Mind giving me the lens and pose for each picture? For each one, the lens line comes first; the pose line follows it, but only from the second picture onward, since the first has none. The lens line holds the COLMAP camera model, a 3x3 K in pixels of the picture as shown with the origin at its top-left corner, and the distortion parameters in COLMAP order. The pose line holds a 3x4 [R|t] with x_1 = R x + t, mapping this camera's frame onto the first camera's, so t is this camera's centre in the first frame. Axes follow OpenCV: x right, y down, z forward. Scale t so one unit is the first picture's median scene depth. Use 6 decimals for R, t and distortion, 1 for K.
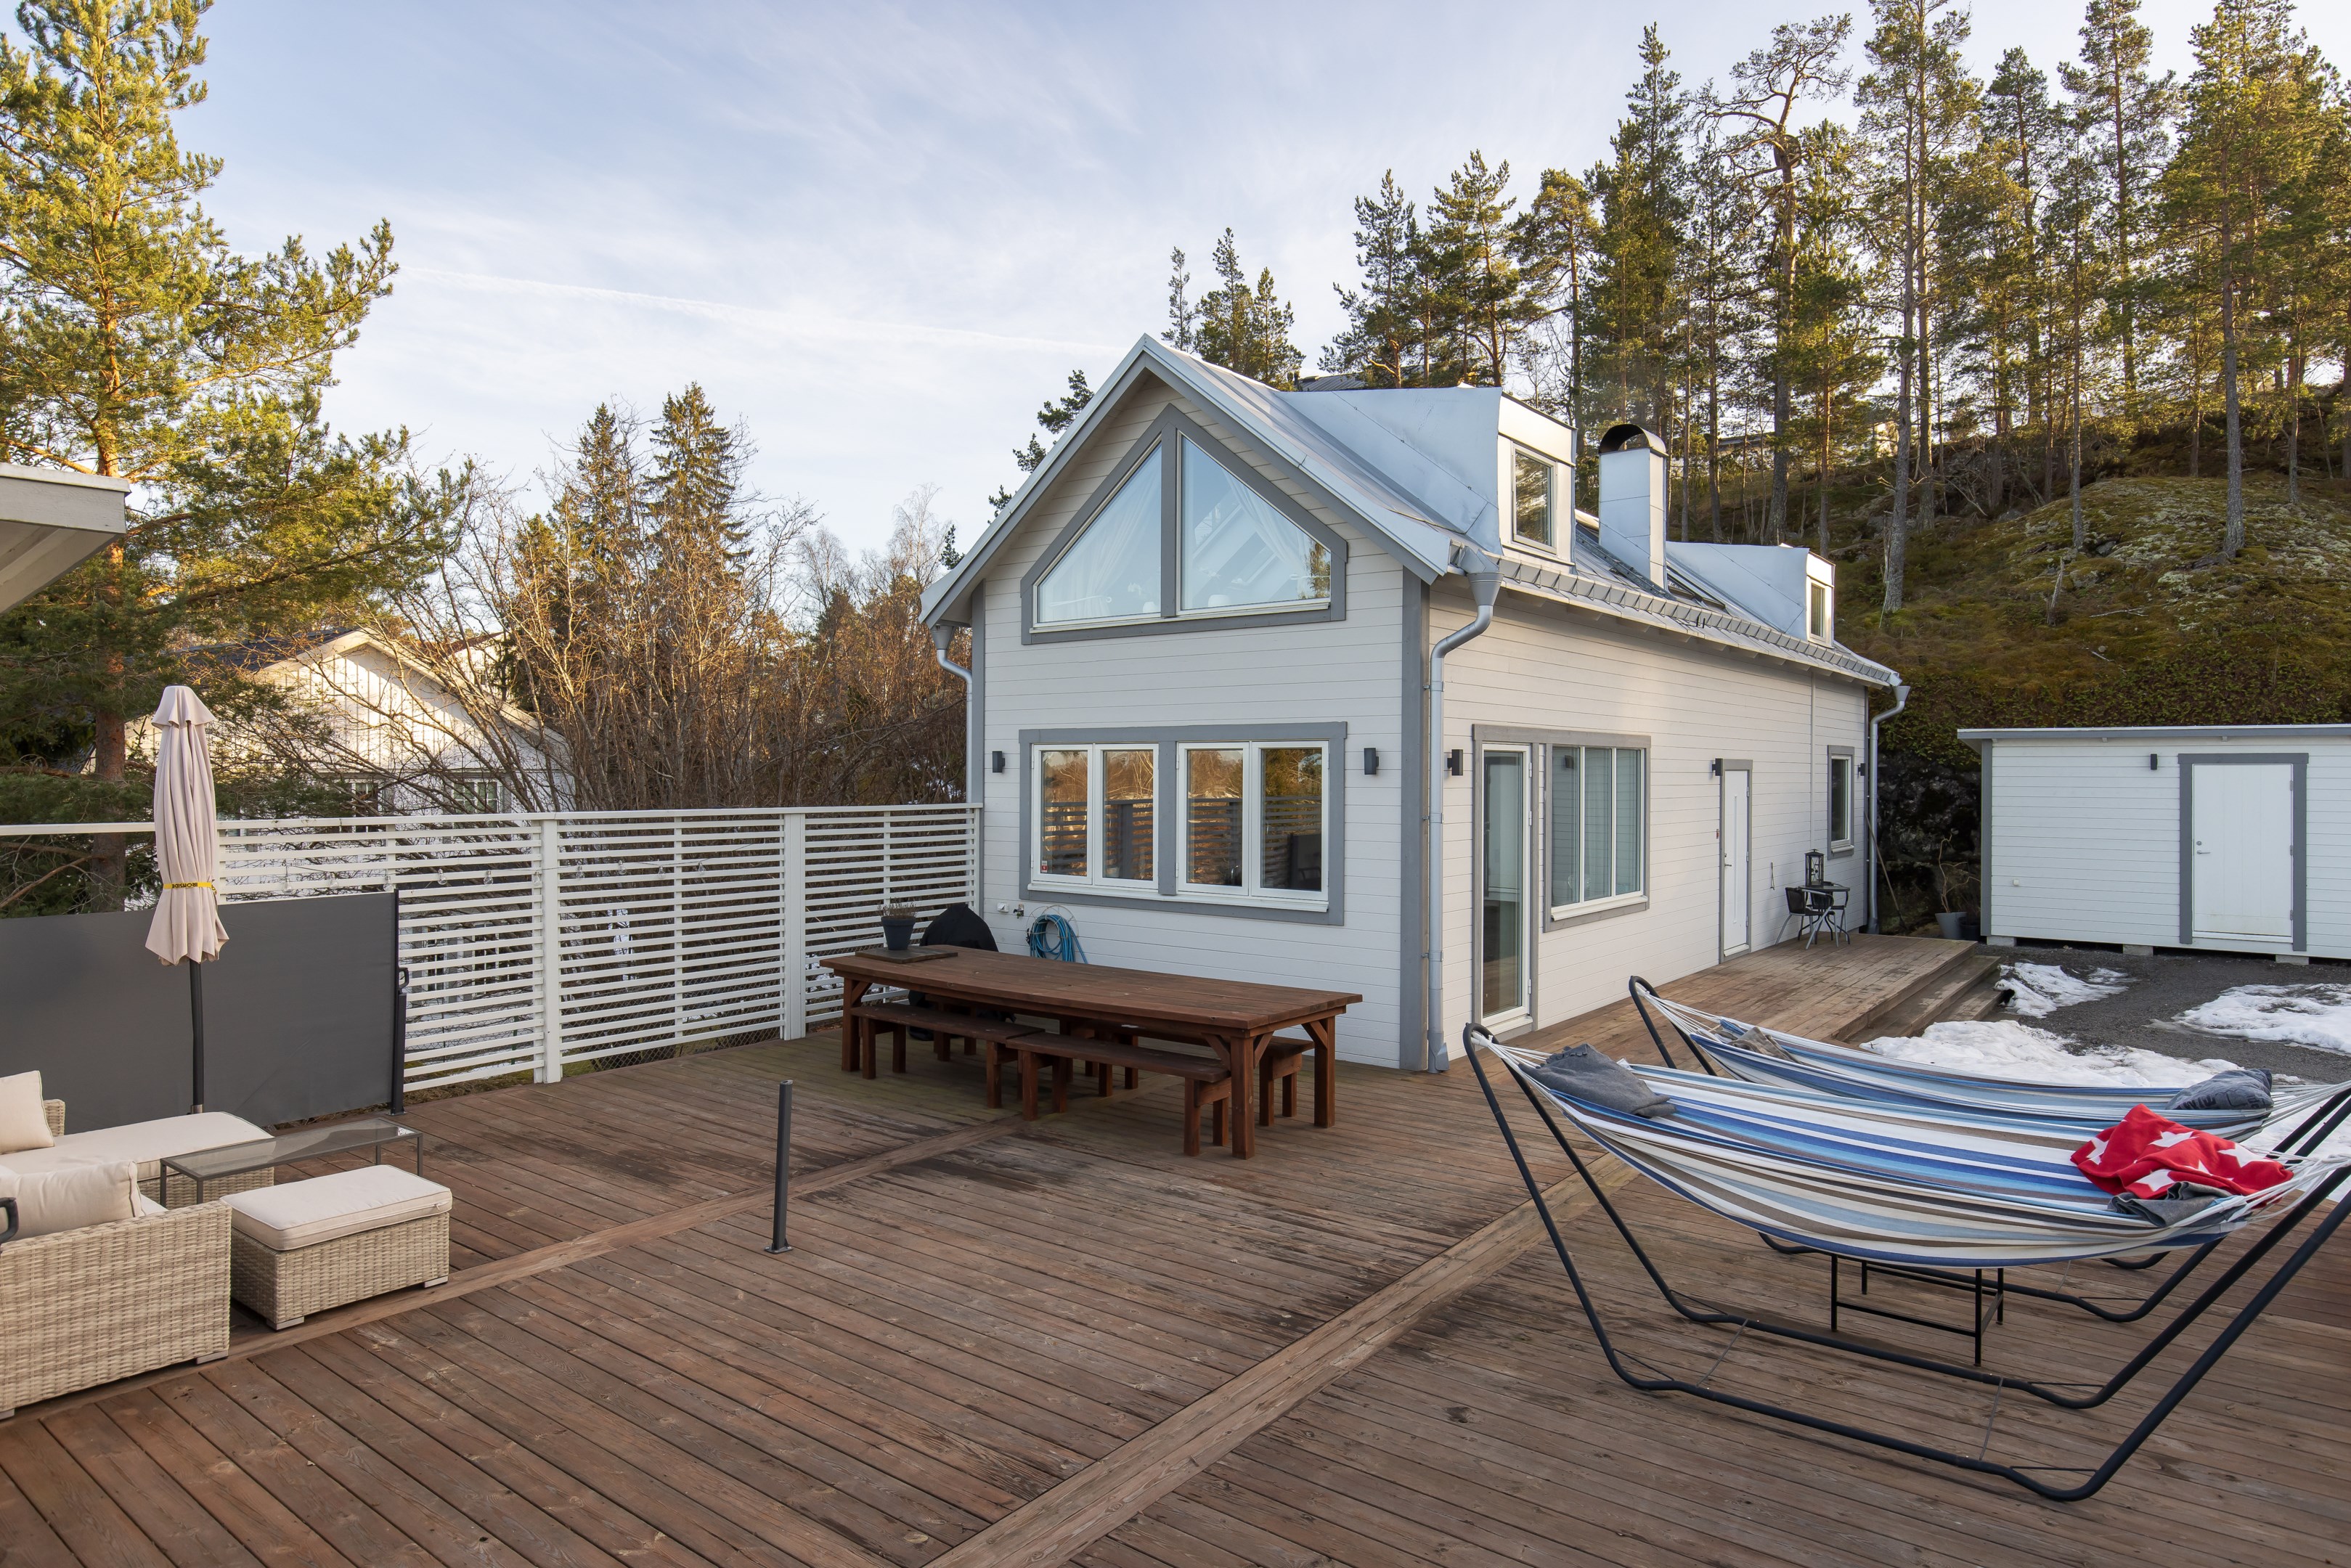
lens RADIAL K [[1381.0, 0, 1140.8], [0, 1381.0, 788.7], [0, 0, 1]] dist [-0.004454, -0.000277]
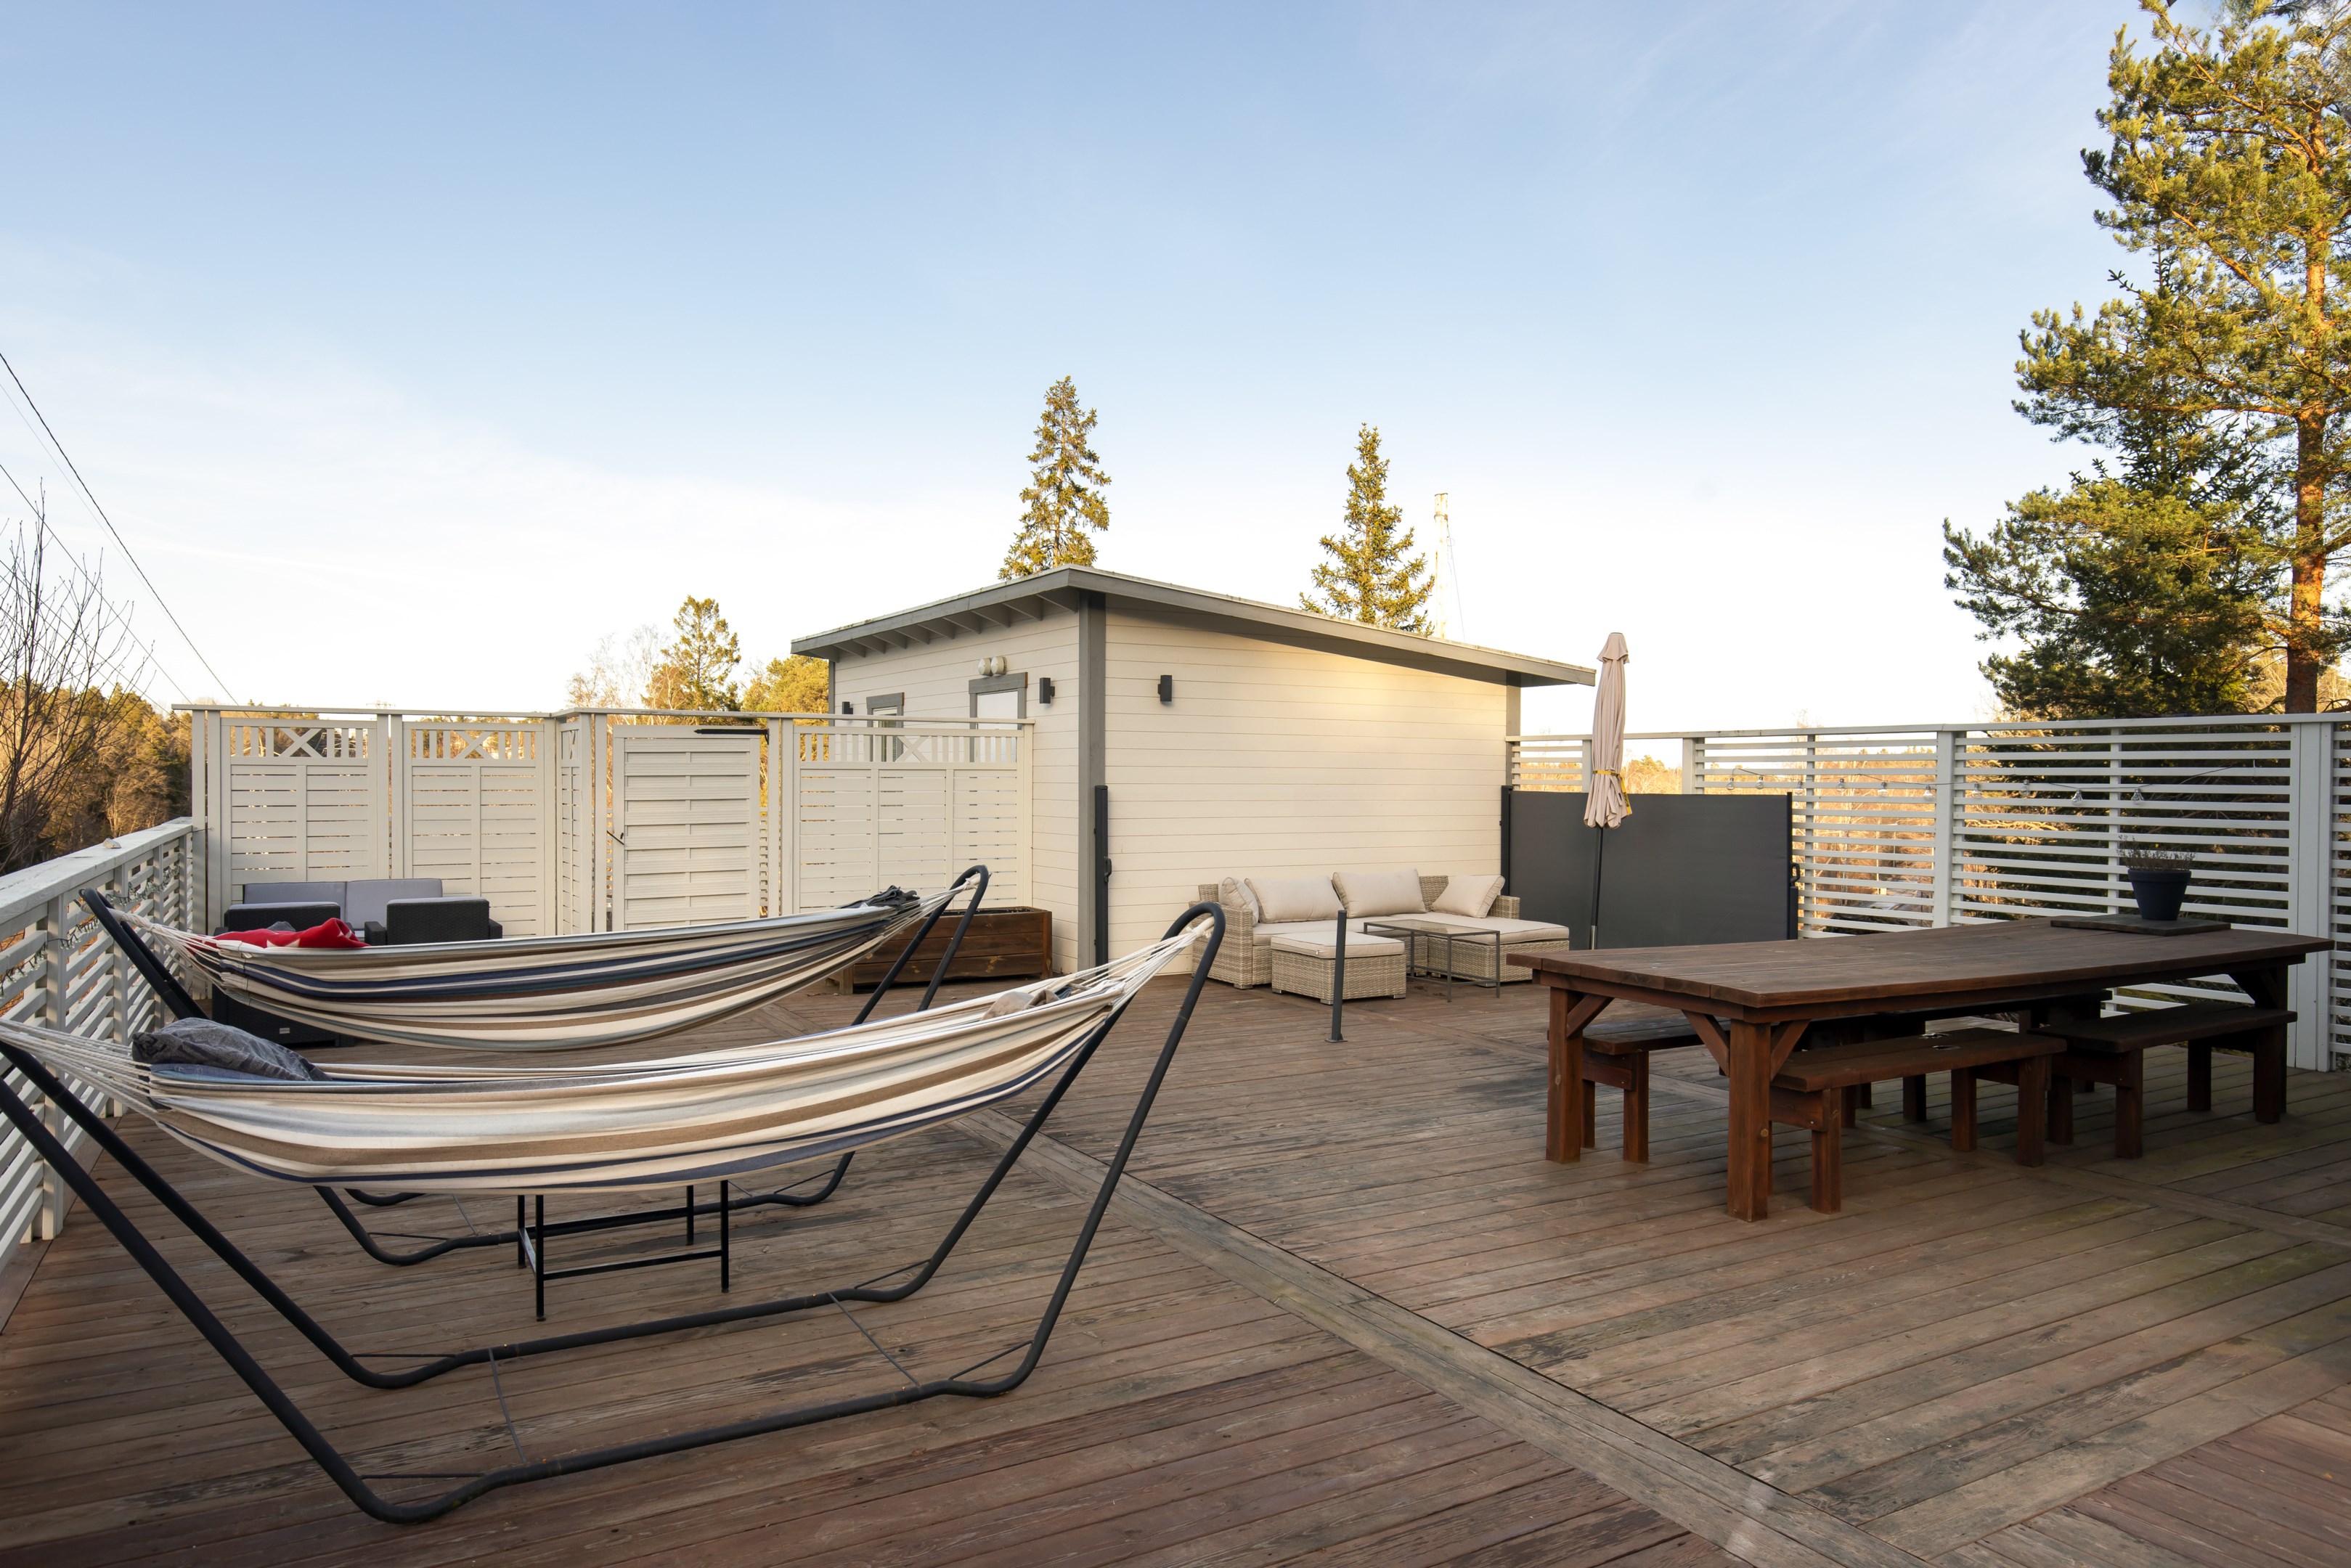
lens RADIAL K [[1498.8, 0, 1181.0], [0, 1498.8, 789.4], [0, 0, 1]] dist [-0.002195, -0.000150]
pose [[-0.370708, -0.002914, -0.928745, 0.726994], [-0.023490, 0.999705, 0.006240, 0.070488], [0.928452, 0.024129, -0.370667, 0.951001]]
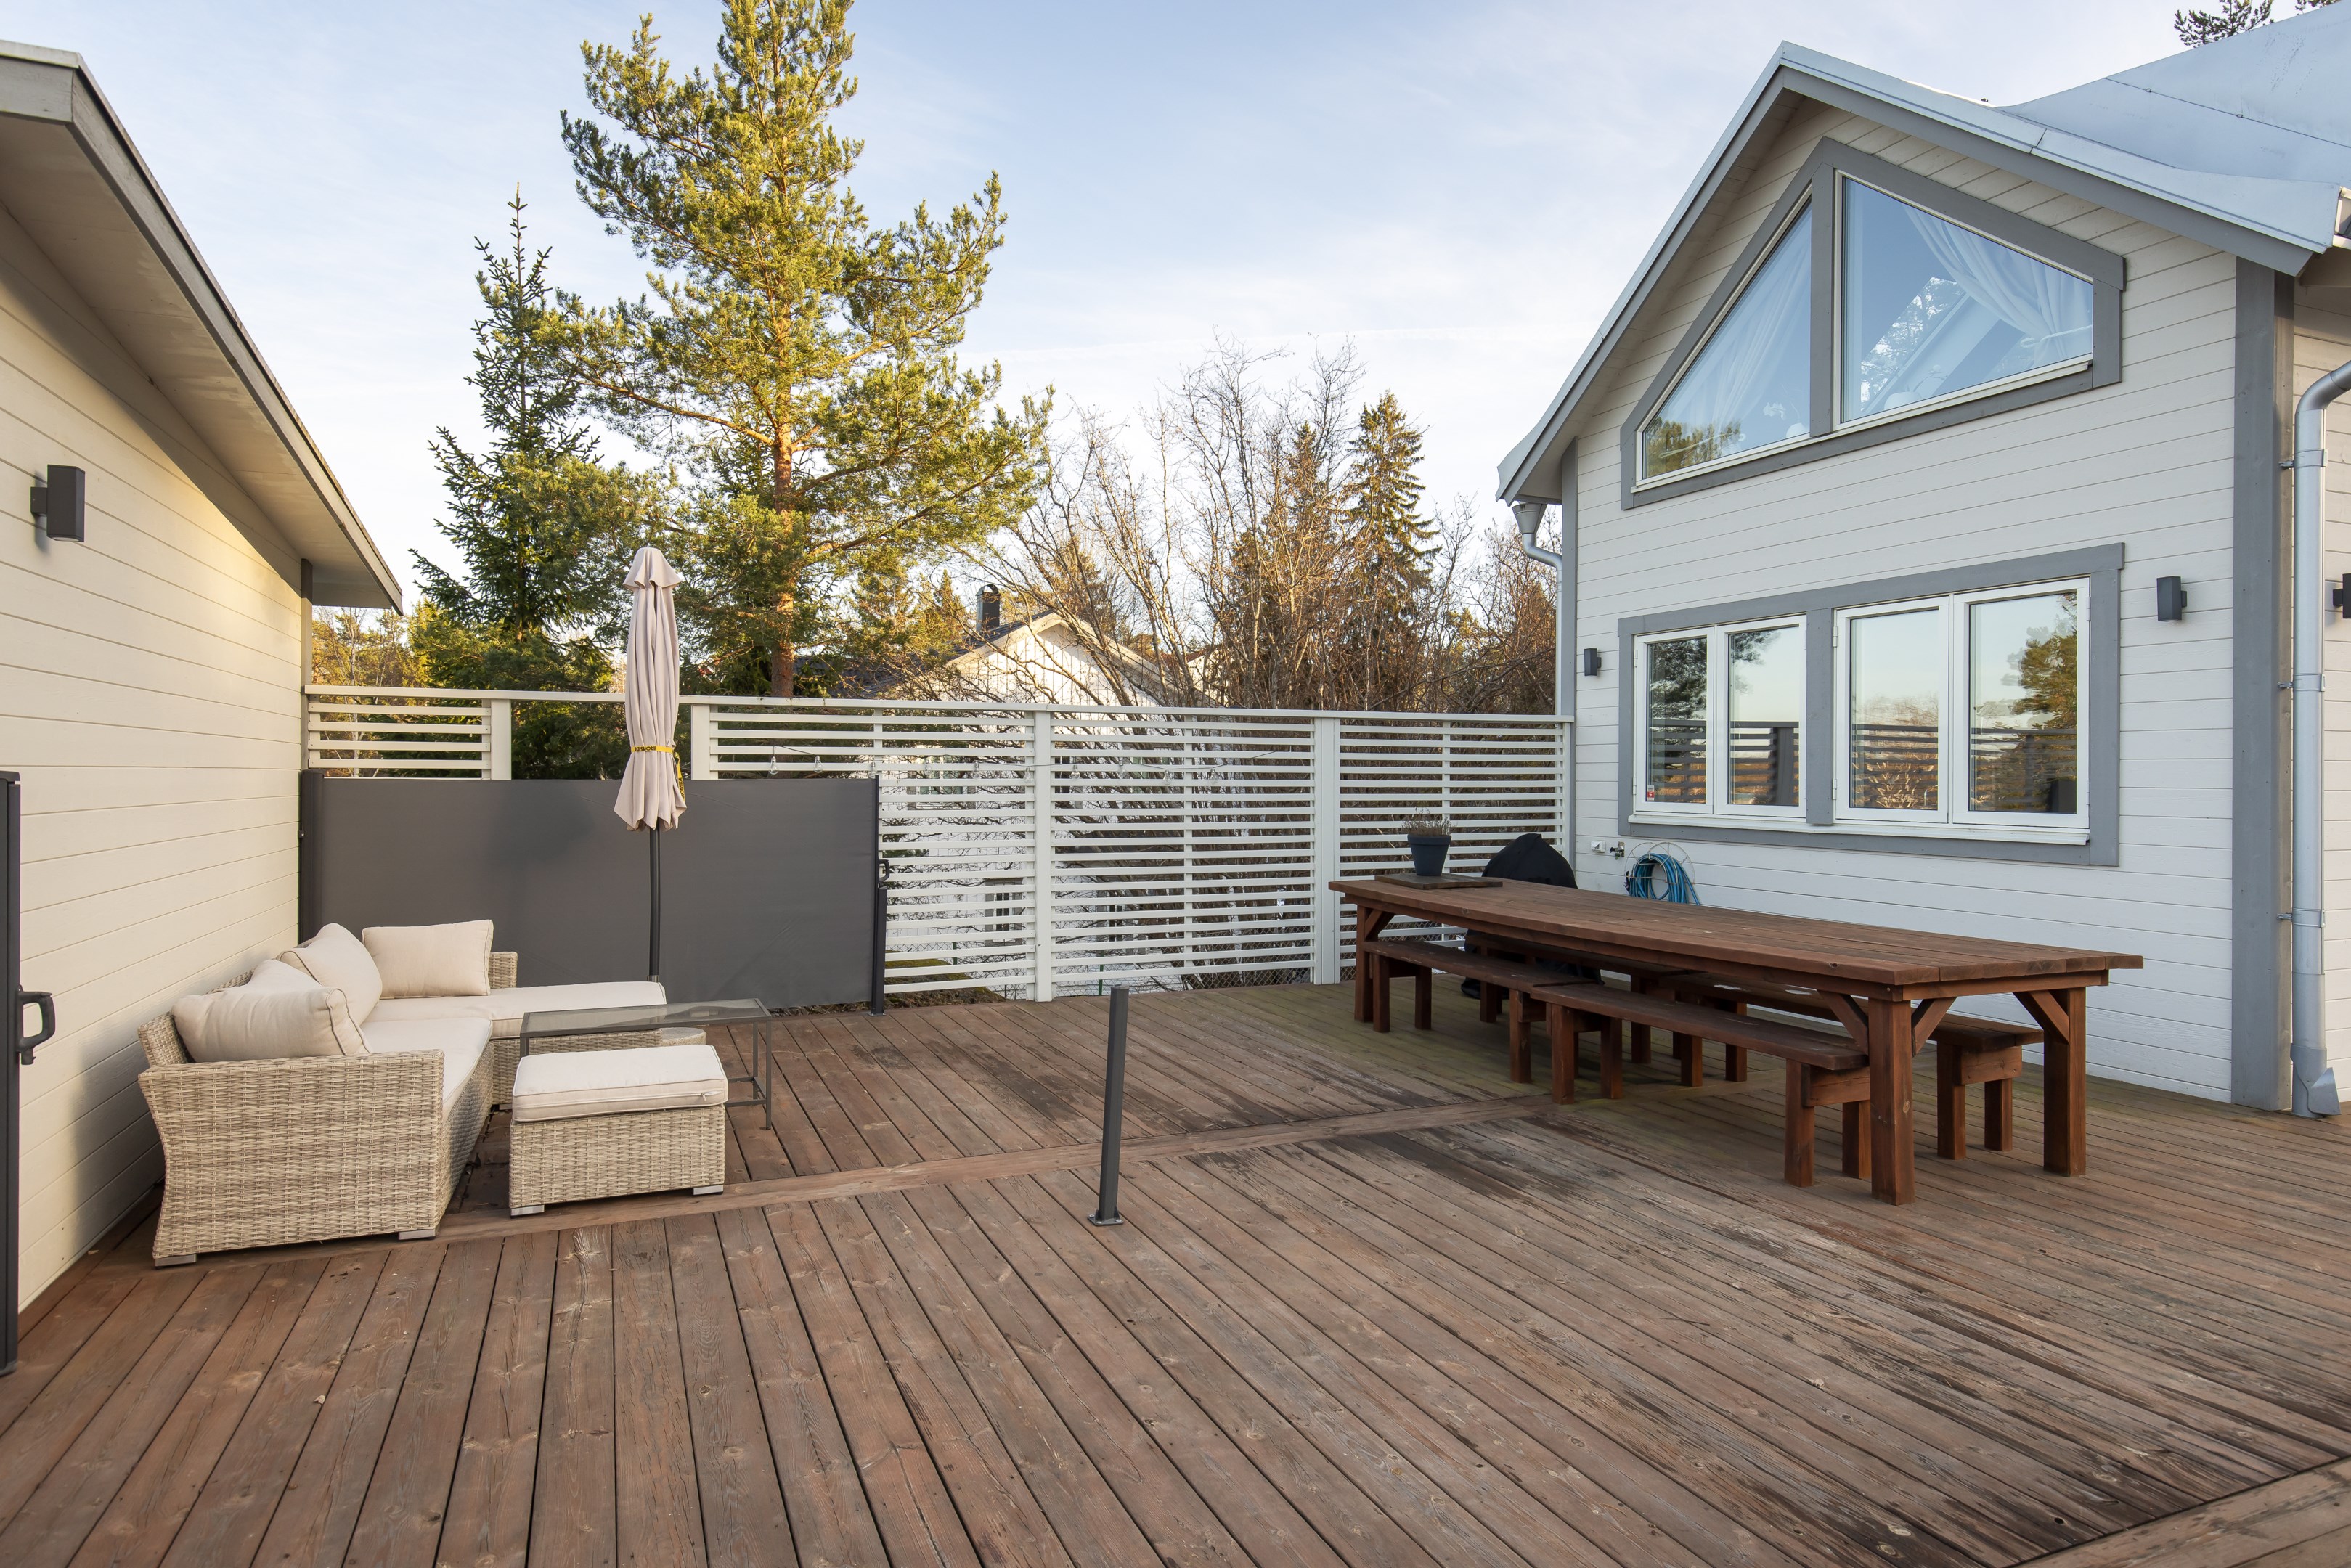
lens RADIAL K [[1345.9, 0, 1138.7], [0, 1345.9, 764.8], [0, 0, 1]] dist [0.005903, 0.000621]
pose [[0.875491, 0.001825, -0.483231, 0.059248], [-0.010311, 0.999836, -0.014904, 0.074241], [0.483125, 0.018031, 0.875366, 0.269395]]
